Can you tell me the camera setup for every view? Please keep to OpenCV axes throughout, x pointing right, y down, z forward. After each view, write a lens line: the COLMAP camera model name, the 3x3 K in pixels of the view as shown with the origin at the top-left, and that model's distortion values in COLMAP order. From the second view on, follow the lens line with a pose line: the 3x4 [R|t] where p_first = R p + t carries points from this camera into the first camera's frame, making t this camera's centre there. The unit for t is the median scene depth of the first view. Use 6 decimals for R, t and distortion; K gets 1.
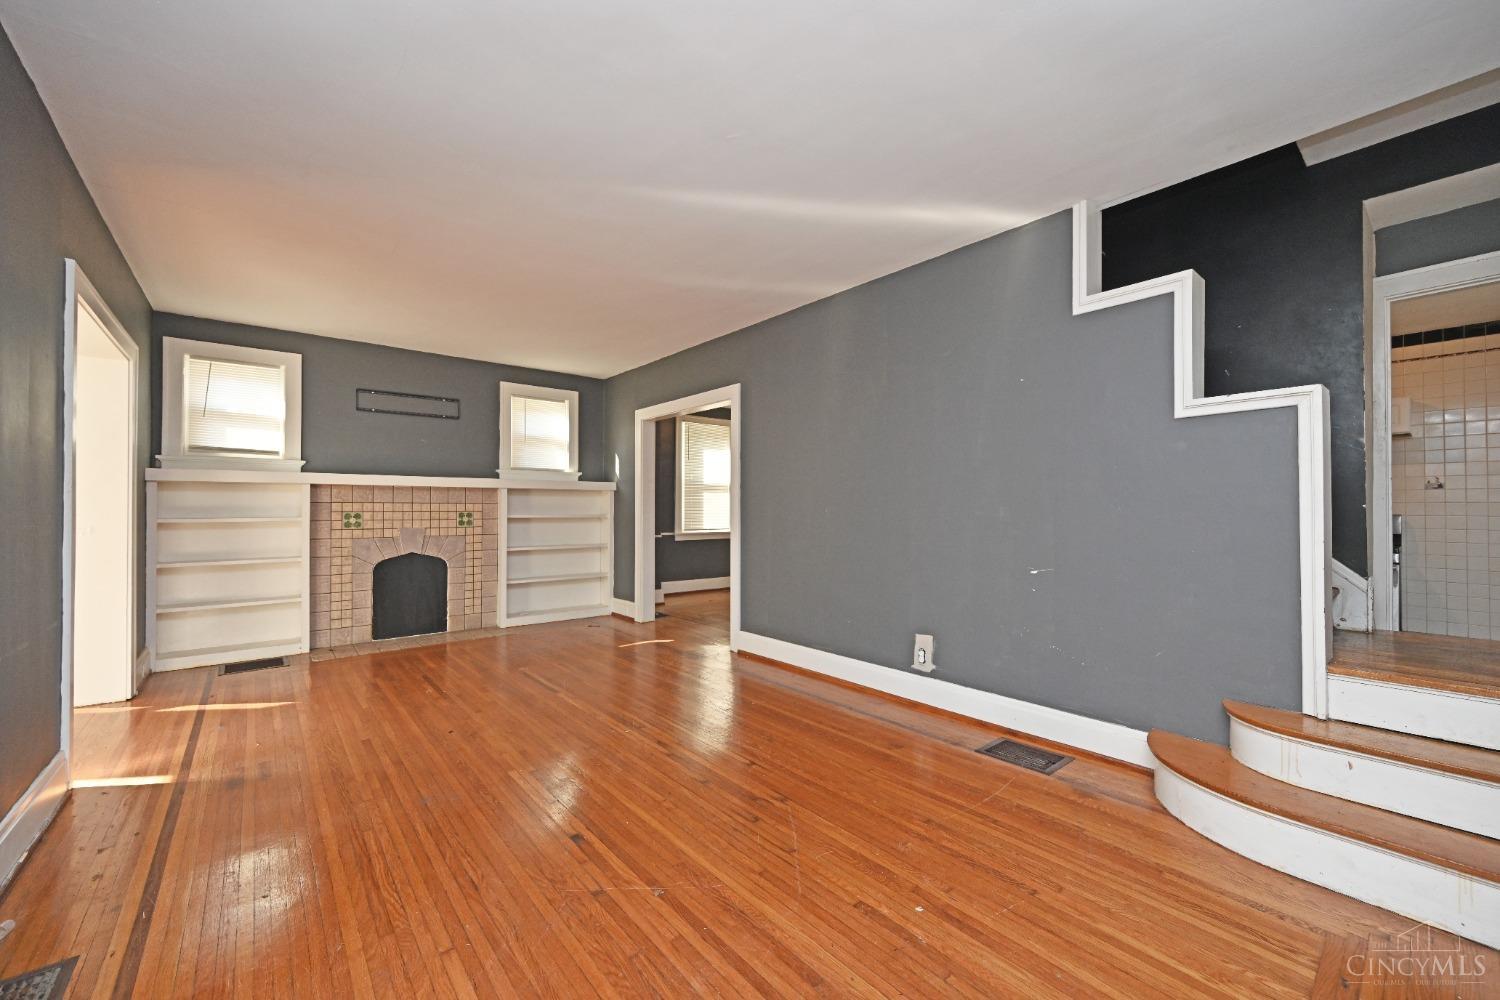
lens RADIAL K [[581.8, 0, 749.0], [0, 581.8, 507.0], [0, 0, 1]] dist [-0.002032, -0.000265]
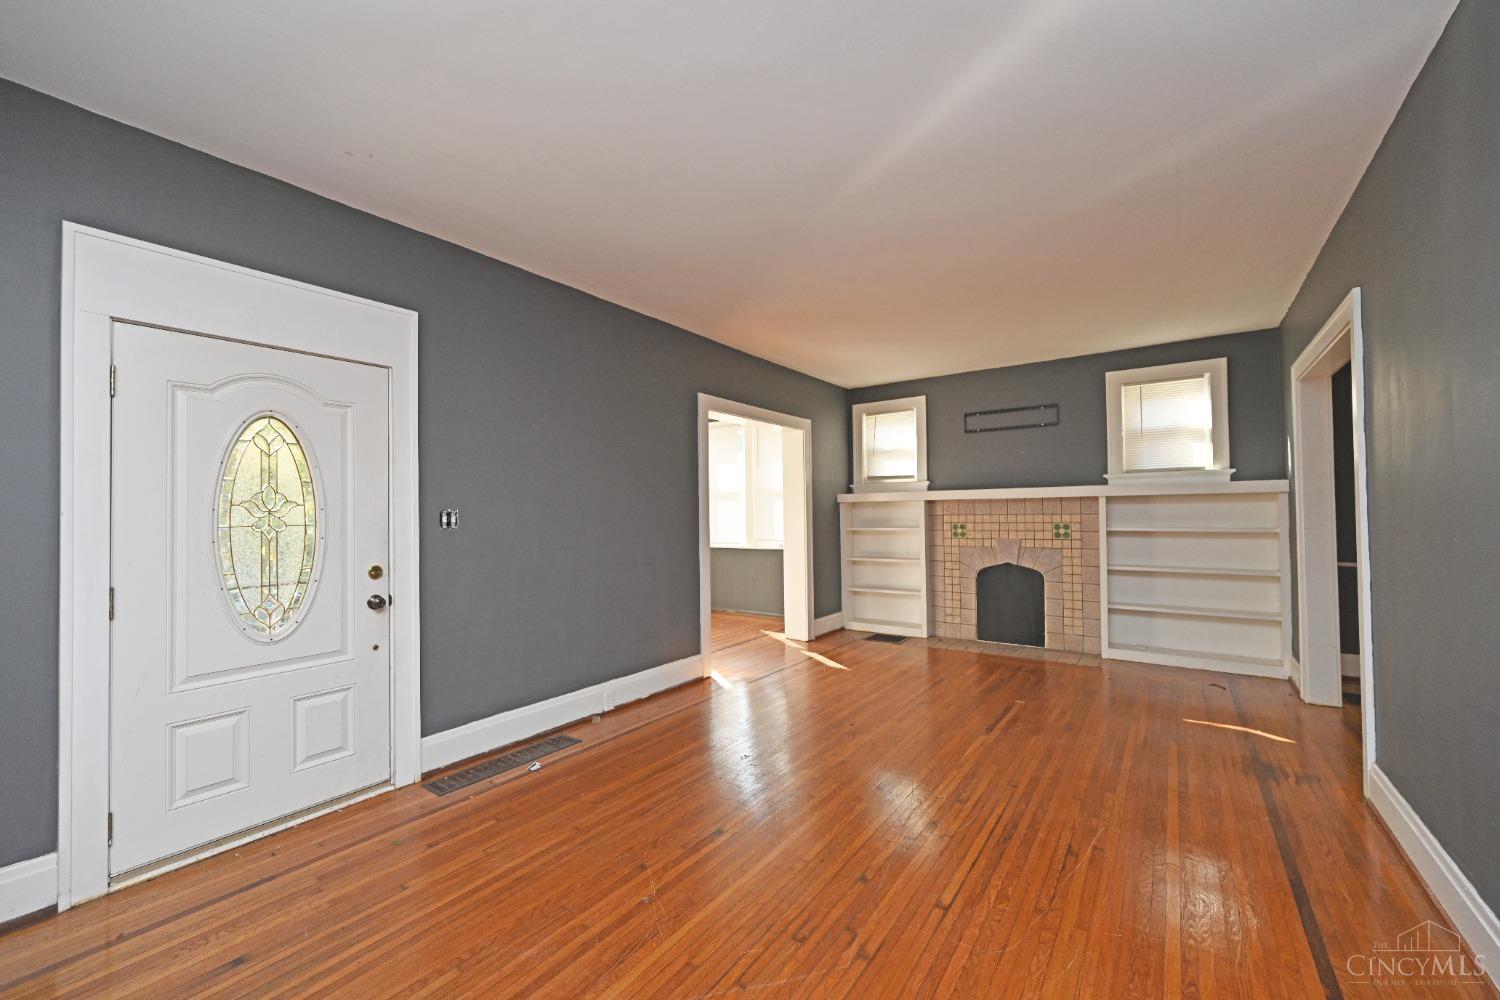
lens RADIAL K [[581.8, 0, 748.6], [0, 581.8, 504.5], [0, 0, 1]] dist [-0.002032, -0.000265]
pose [[0.257802, -0.019955, -0.965992, 0.294345], [0.013256, 0.999766, -0.017115, -0.013103], [0.966107, -0.008393, 0.258006, 0.285792]]
